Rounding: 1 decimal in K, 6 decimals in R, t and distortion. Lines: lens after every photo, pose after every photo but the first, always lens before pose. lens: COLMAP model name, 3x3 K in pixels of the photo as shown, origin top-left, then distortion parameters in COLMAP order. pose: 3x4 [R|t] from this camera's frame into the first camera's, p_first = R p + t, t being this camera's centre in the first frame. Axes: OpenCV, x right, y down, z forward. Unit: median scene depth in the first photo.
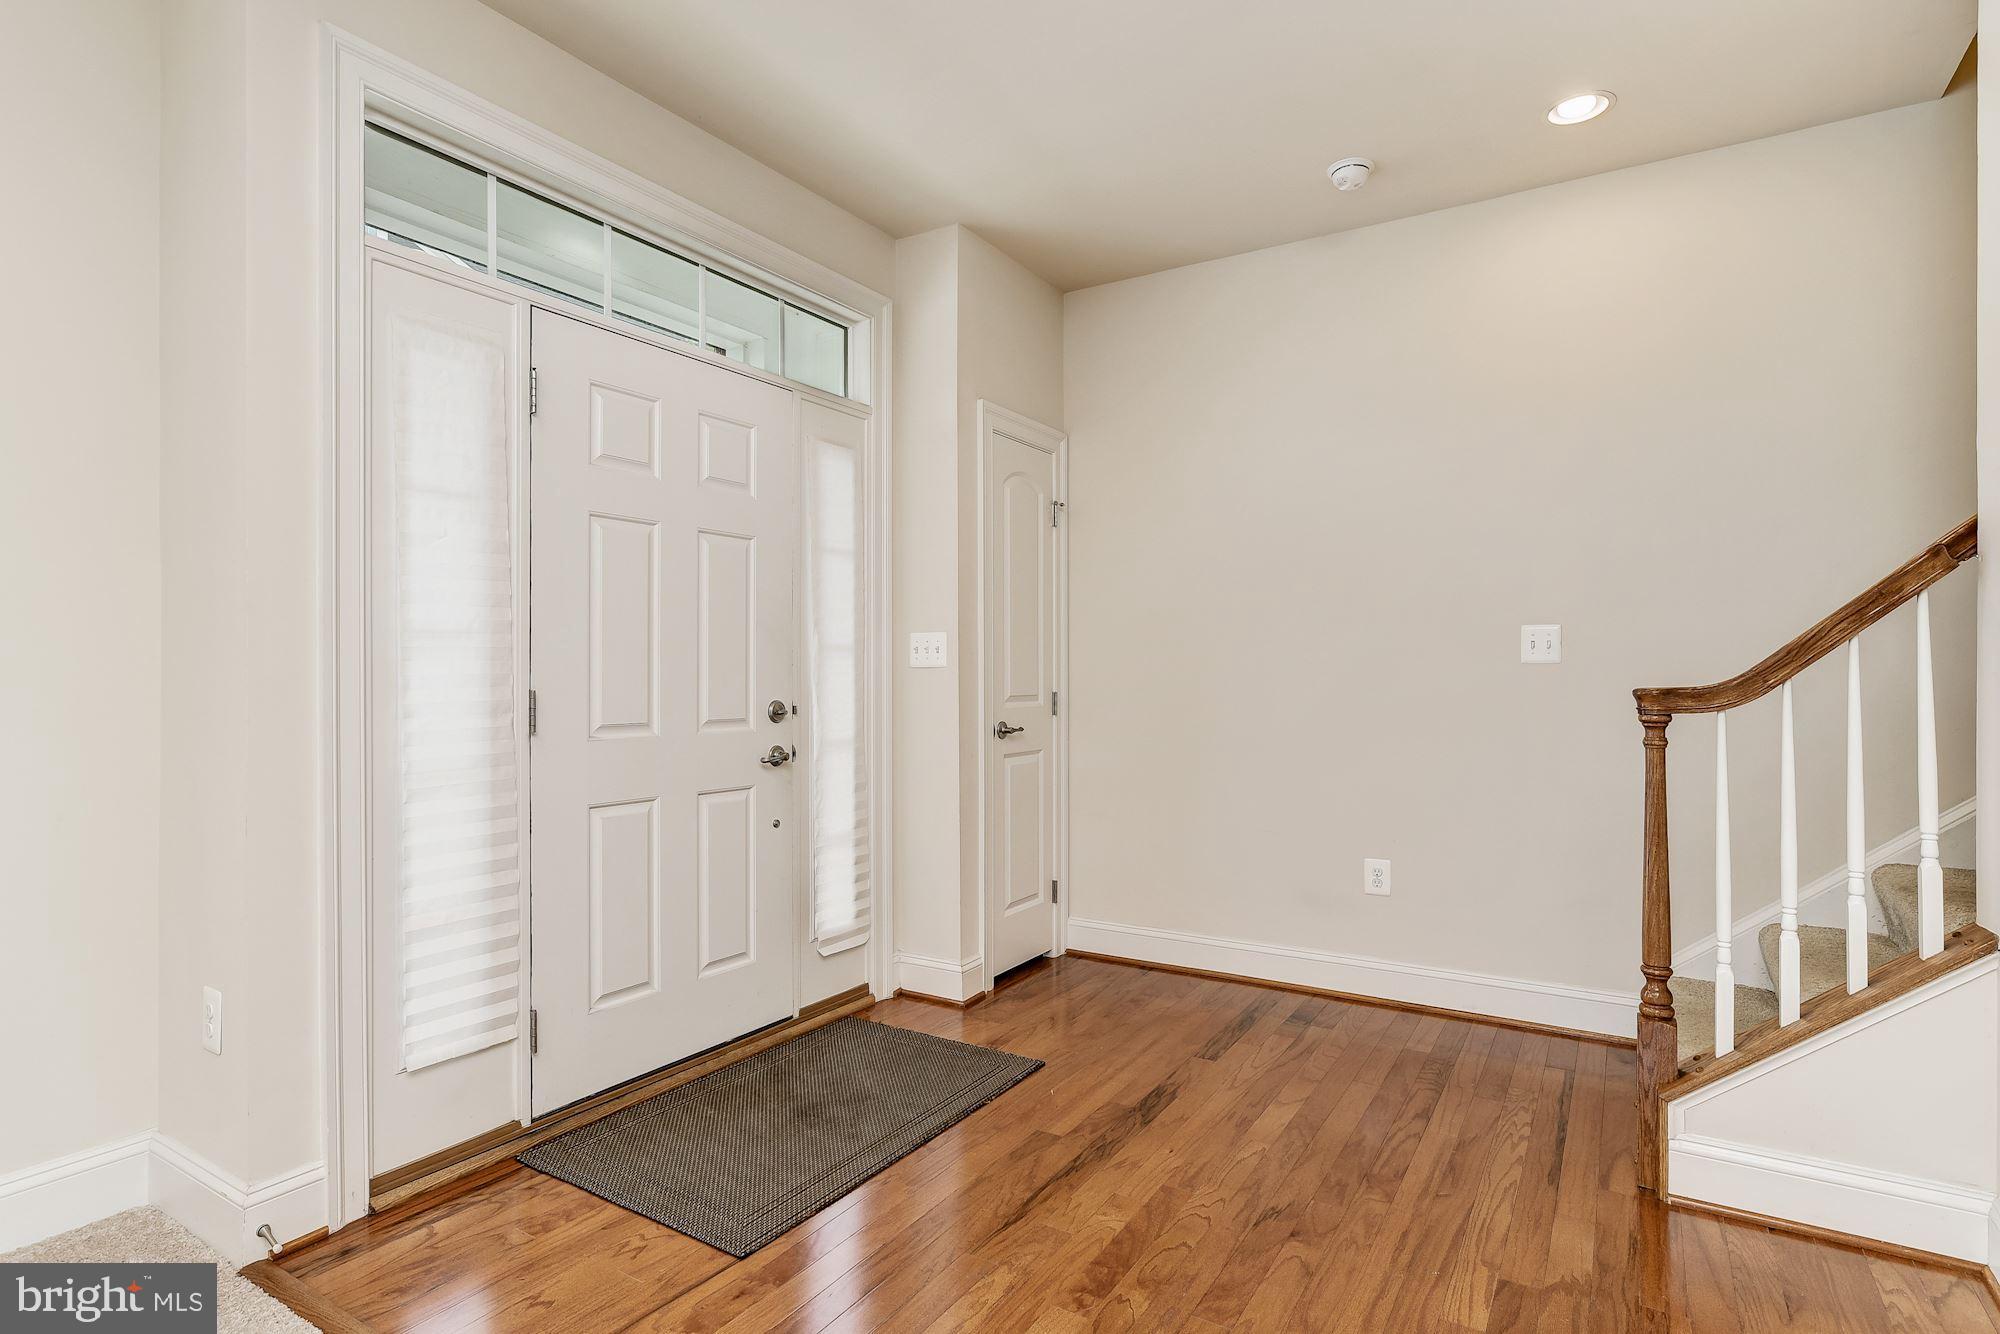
lens RADIAL K [[1011.7, 0, 1015.5], [0, 1011.7, 668.8], [0, 0, 1]] dist [-0.010698, 0.008043]
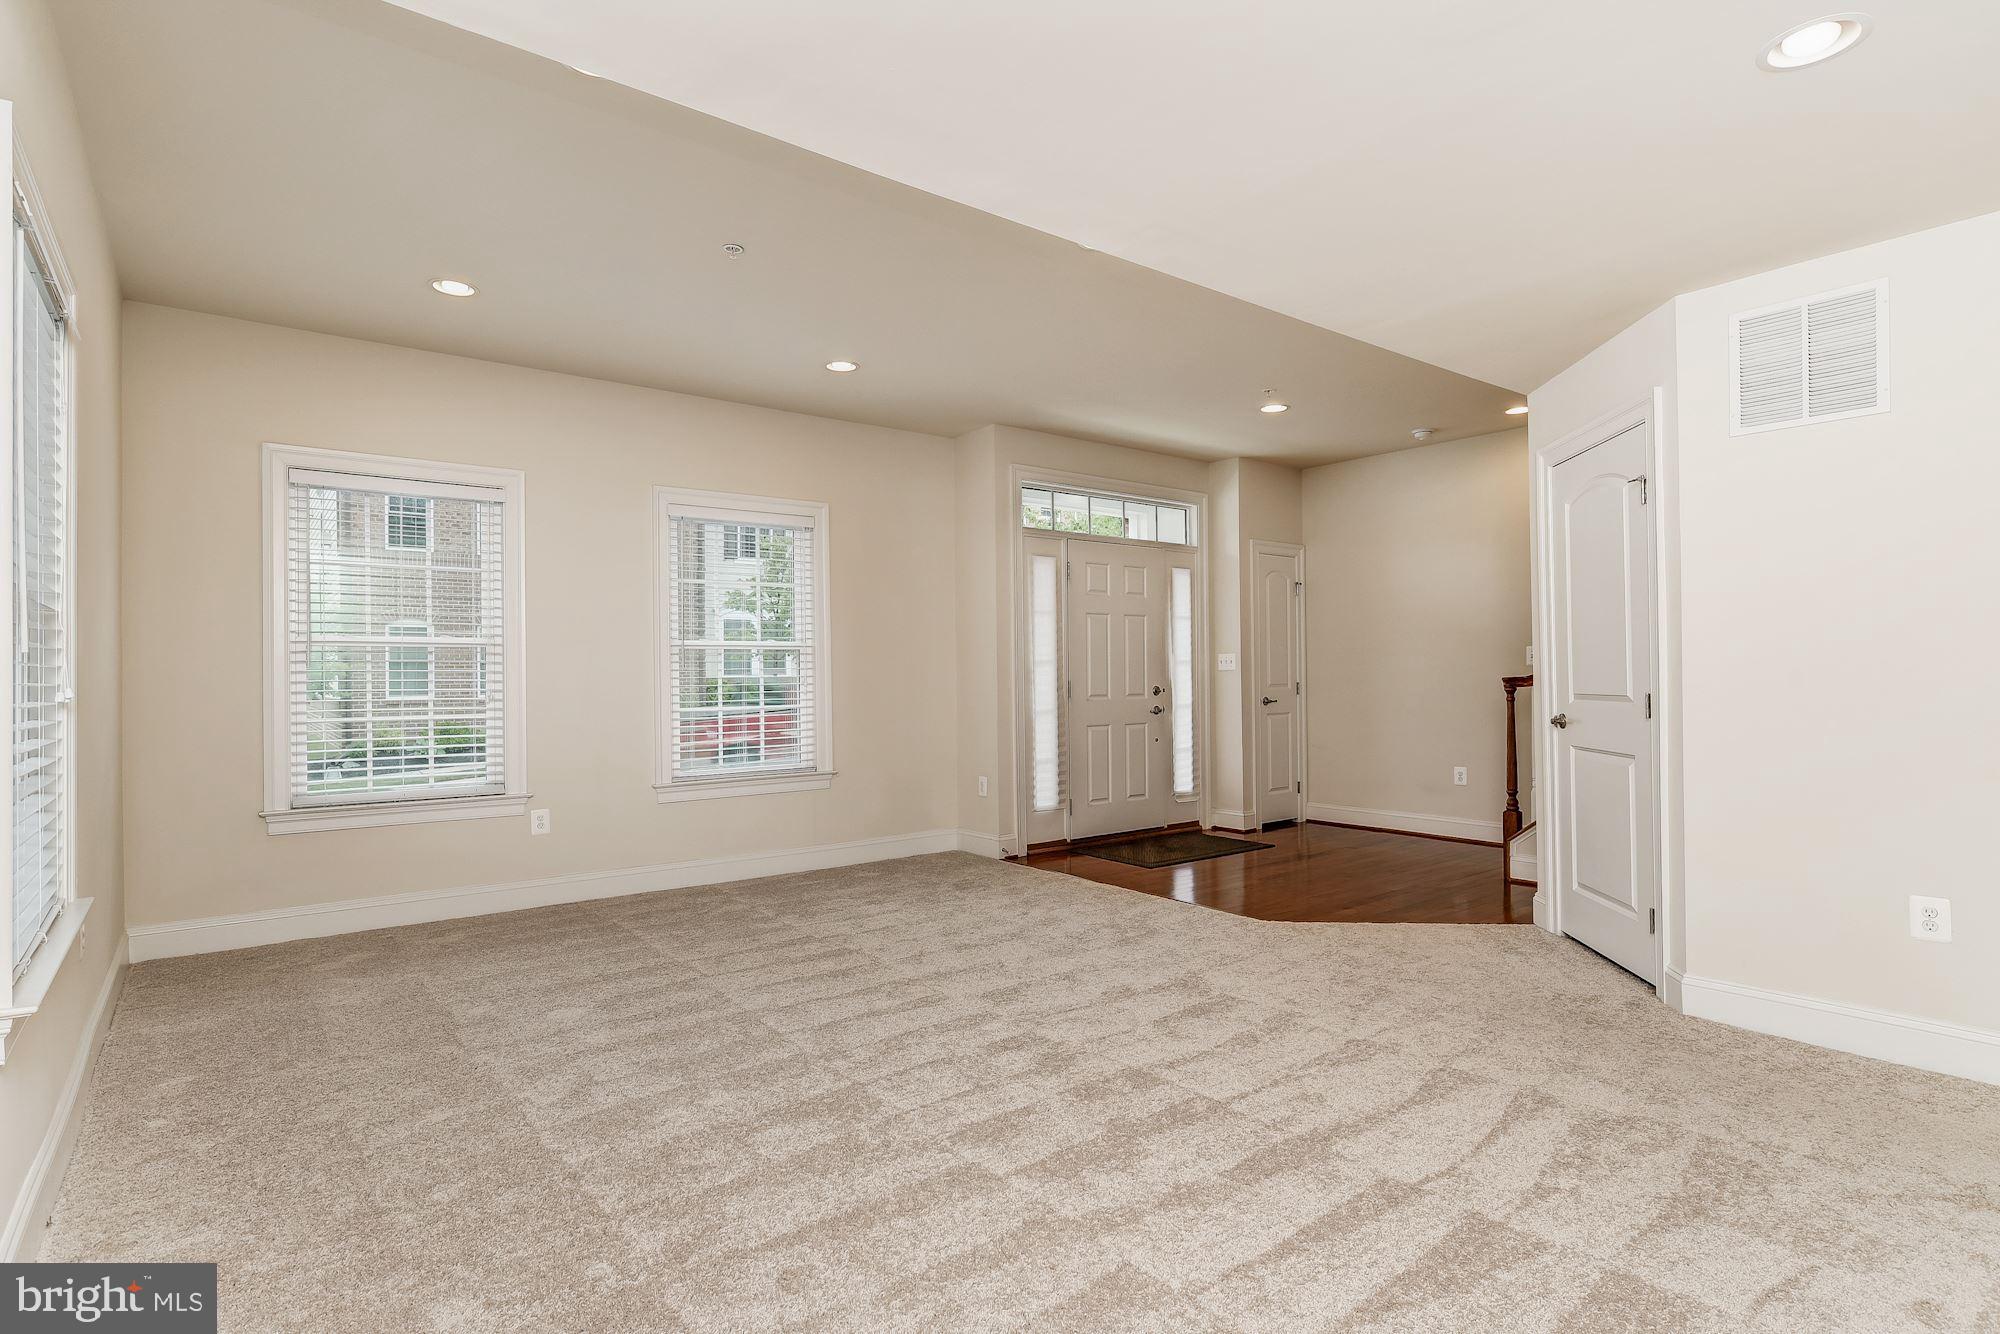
lens RADIAL K [[1011.7, 0, 1012.0], [0, 1011.7, 670.1], [0, 0, 1]] dist [-0.010698, 0.008043]
pose [[0.938853, -0.010254, -0.344165, 0.221260], [0.010423, 0.999945, -0.001360, -0.004498], [0.344160, -0.002310, 0.938908, -1.137446]]
